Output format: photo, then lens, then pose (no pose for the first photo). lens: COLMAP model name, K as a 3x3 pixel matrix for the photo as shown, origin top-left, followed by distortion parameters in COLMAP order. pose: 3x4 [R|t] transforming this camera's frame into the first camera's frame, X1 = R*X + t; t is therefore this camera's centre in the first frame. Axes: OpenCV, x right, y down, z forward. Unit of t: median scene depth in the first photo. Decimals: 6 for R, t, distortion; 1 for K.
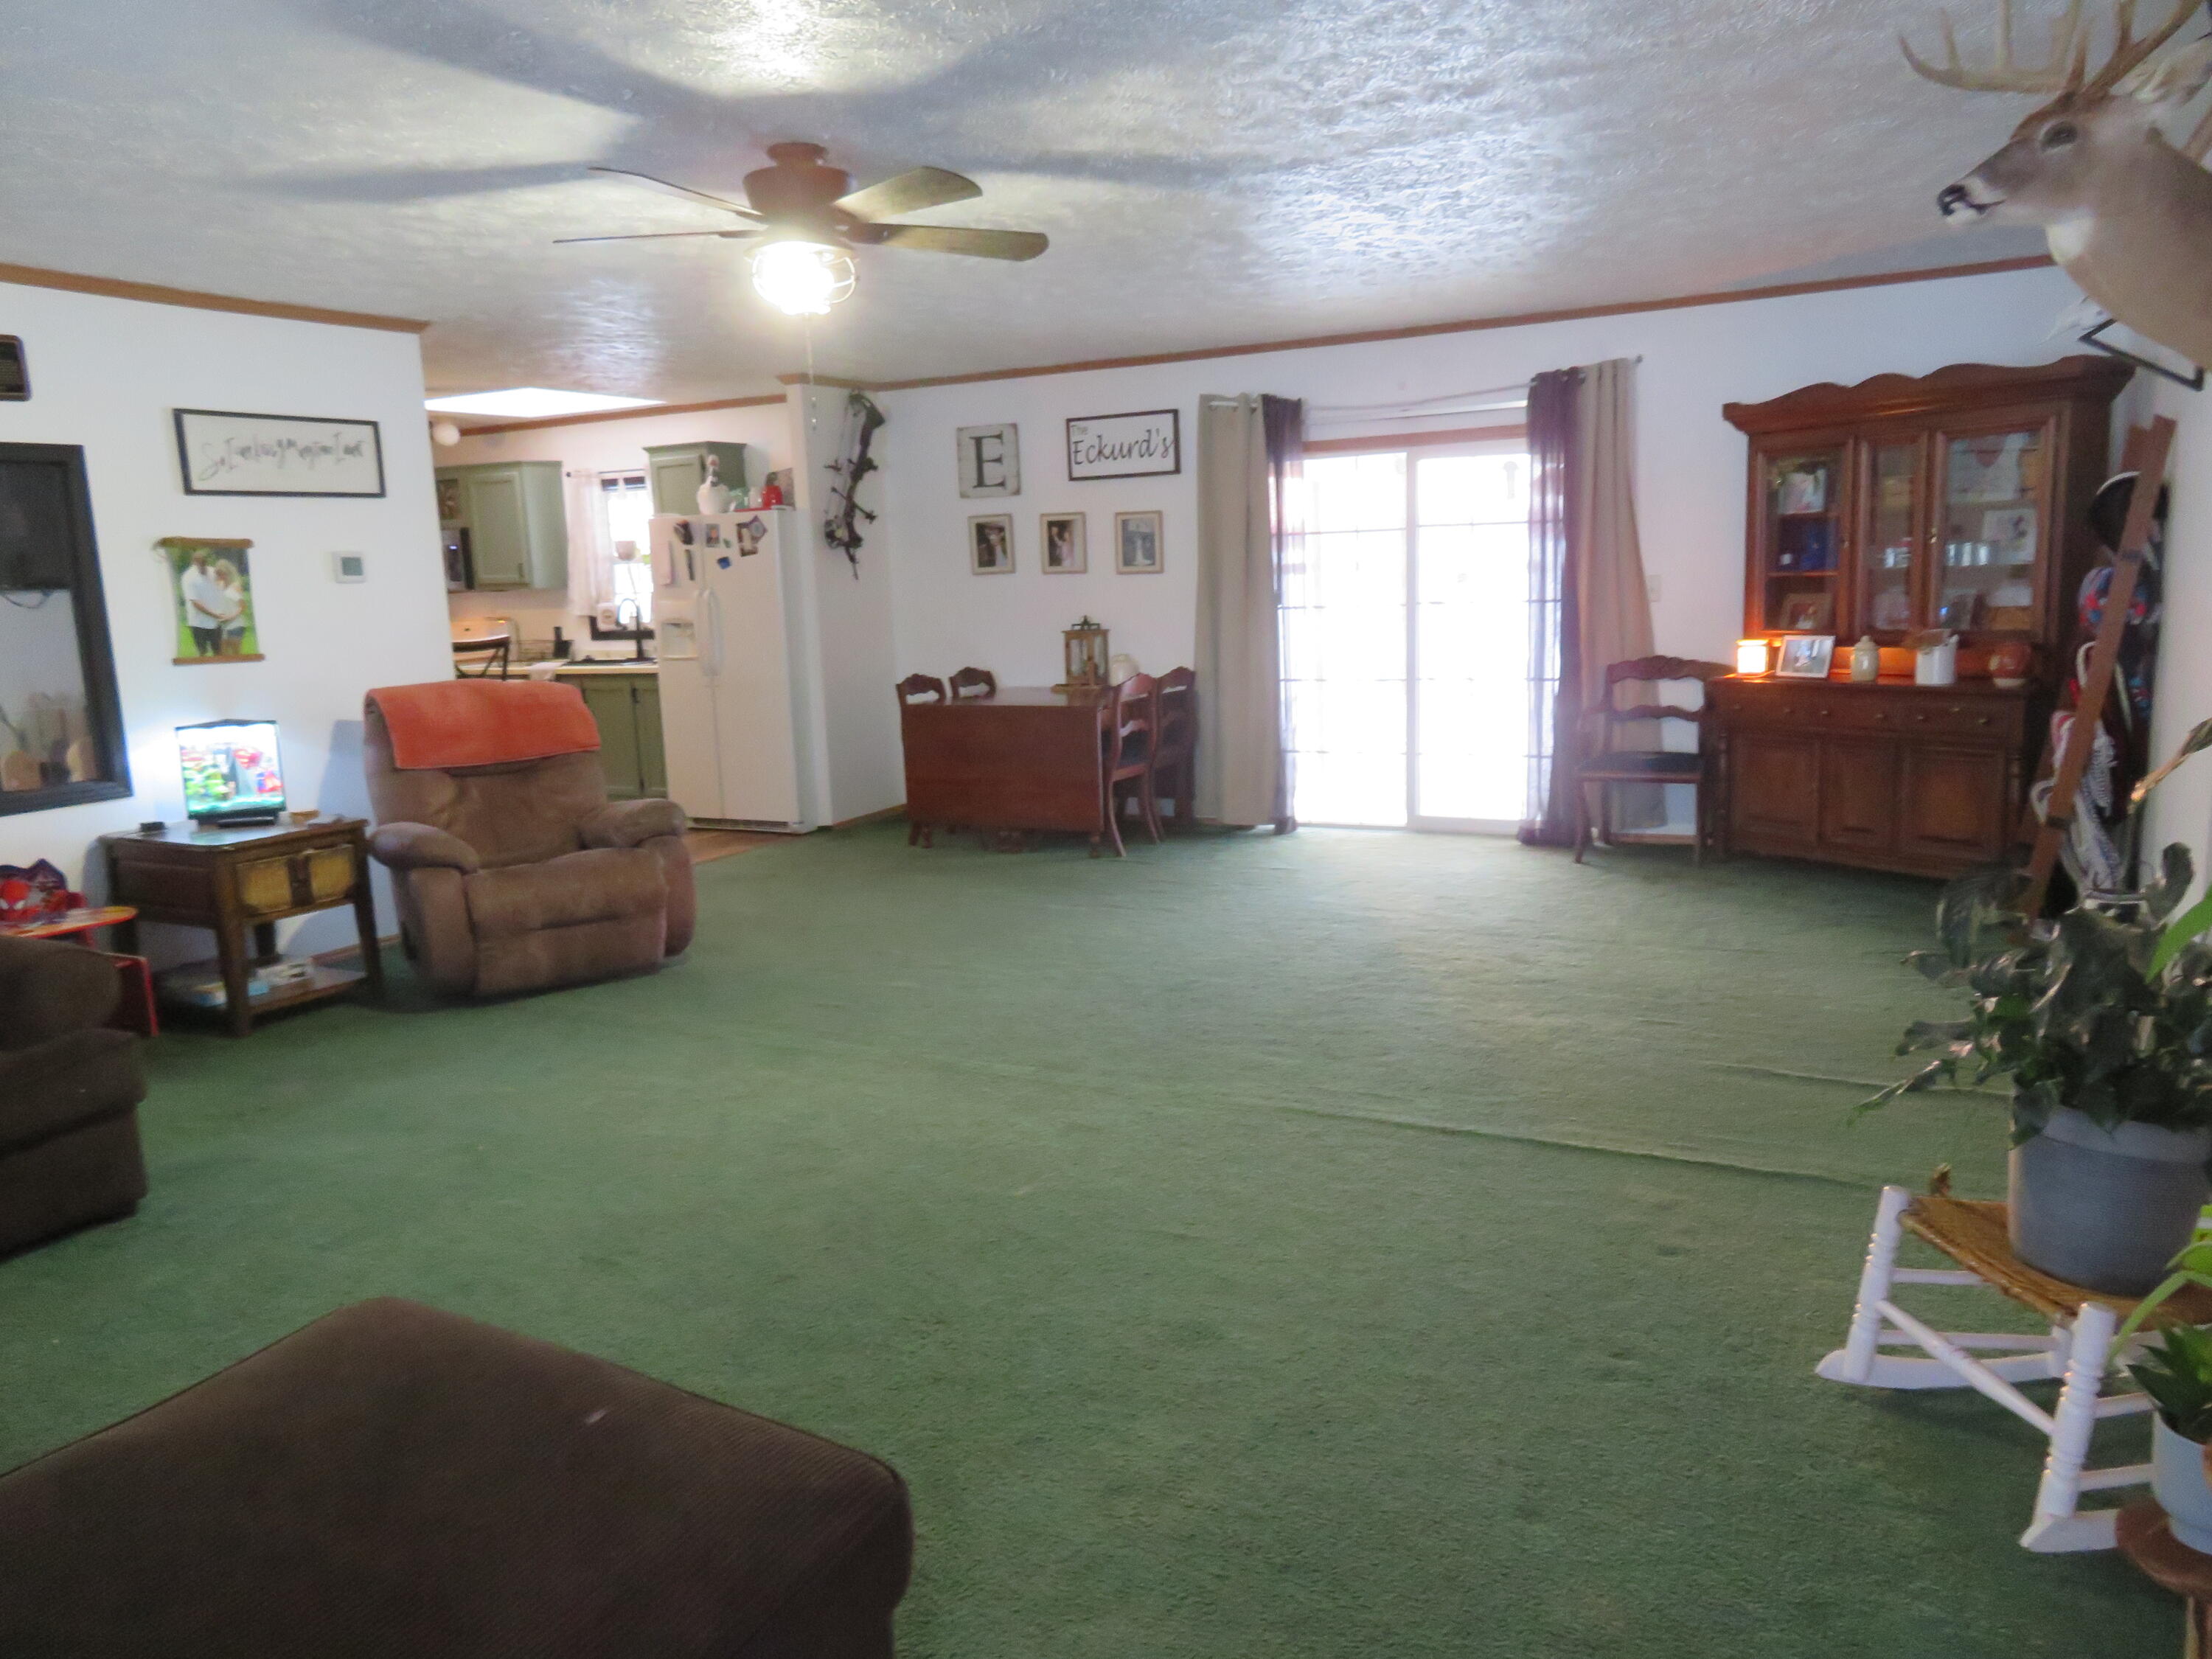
lens RADIAL K [[1575.0, 0, 1096.1], [0, 1575.0, 835.3], [0, 0, 1]] dist [-0.019524, 0.008245]
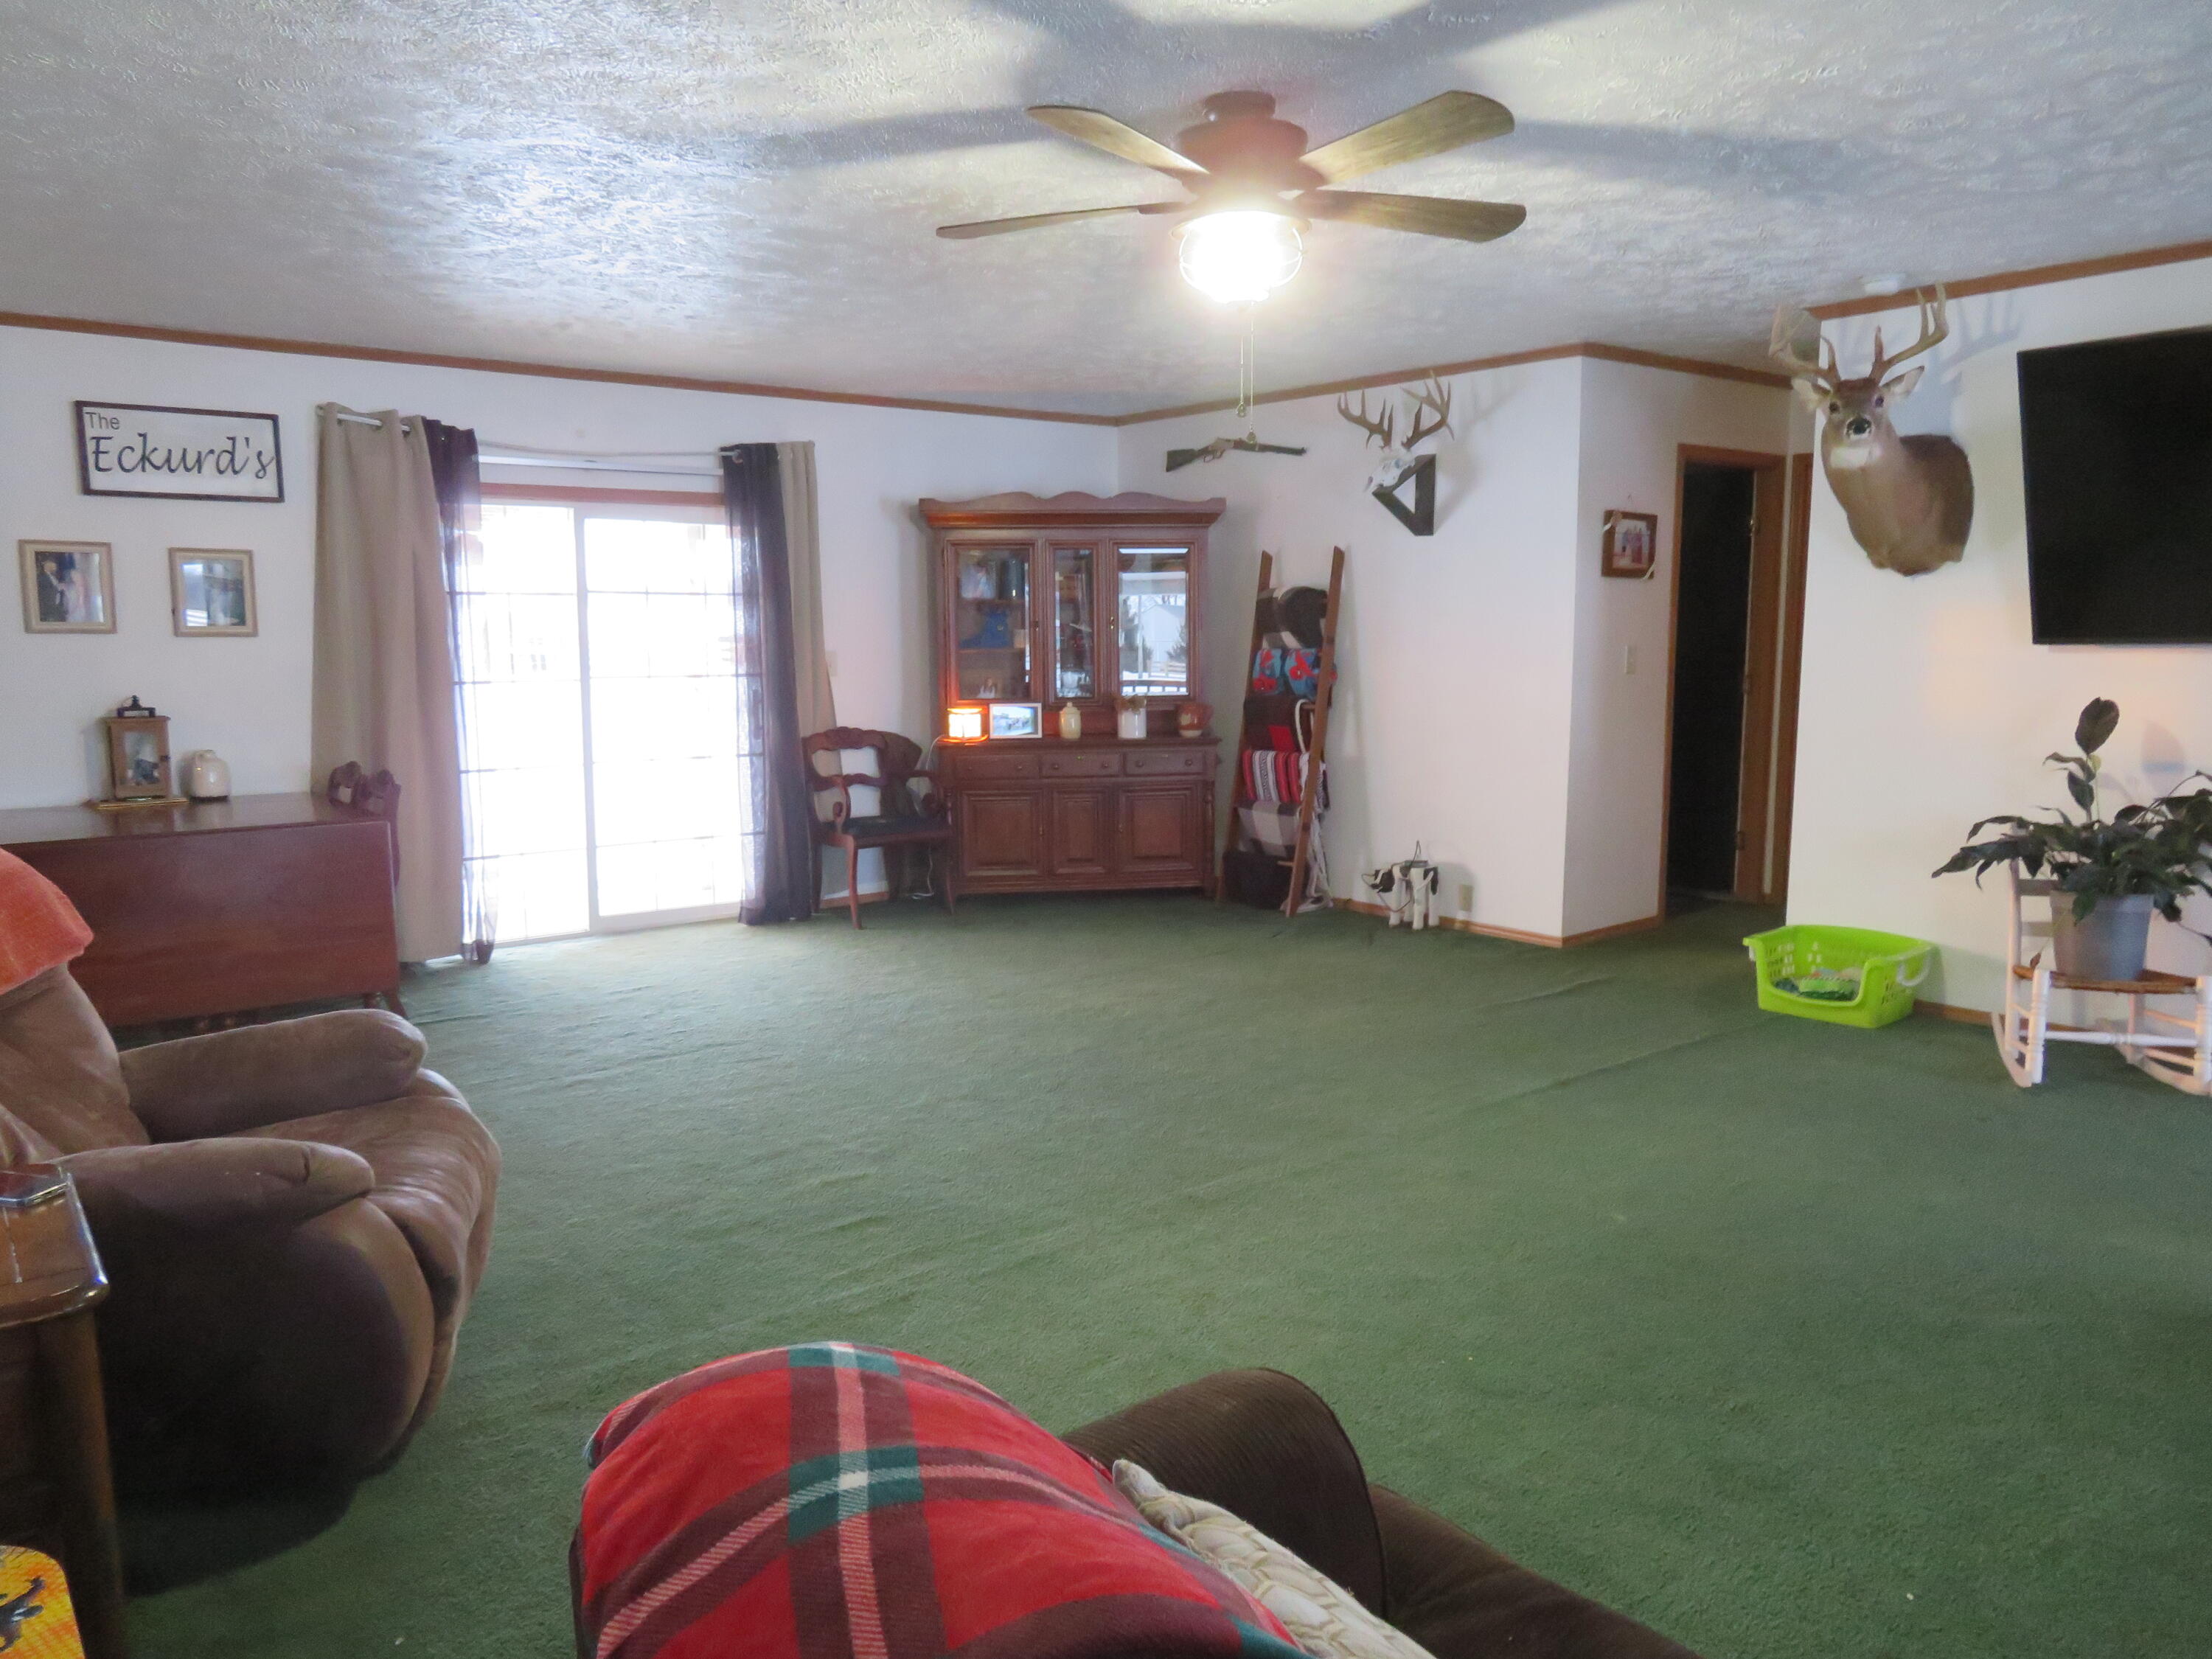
lens RADIAL K [[1575.0, 0, 1103.9], [0, 1575.0, 826.5], [0, 0, 1]] dist [-0.019524, 0.008245]
pose [[0.382629, -0.079927, 0.920438, -0.548783], [0.141478, 0.989570, 0.027118, -0.051771], [-0.913006, 0.119846, 0.389946, 0.432571]]
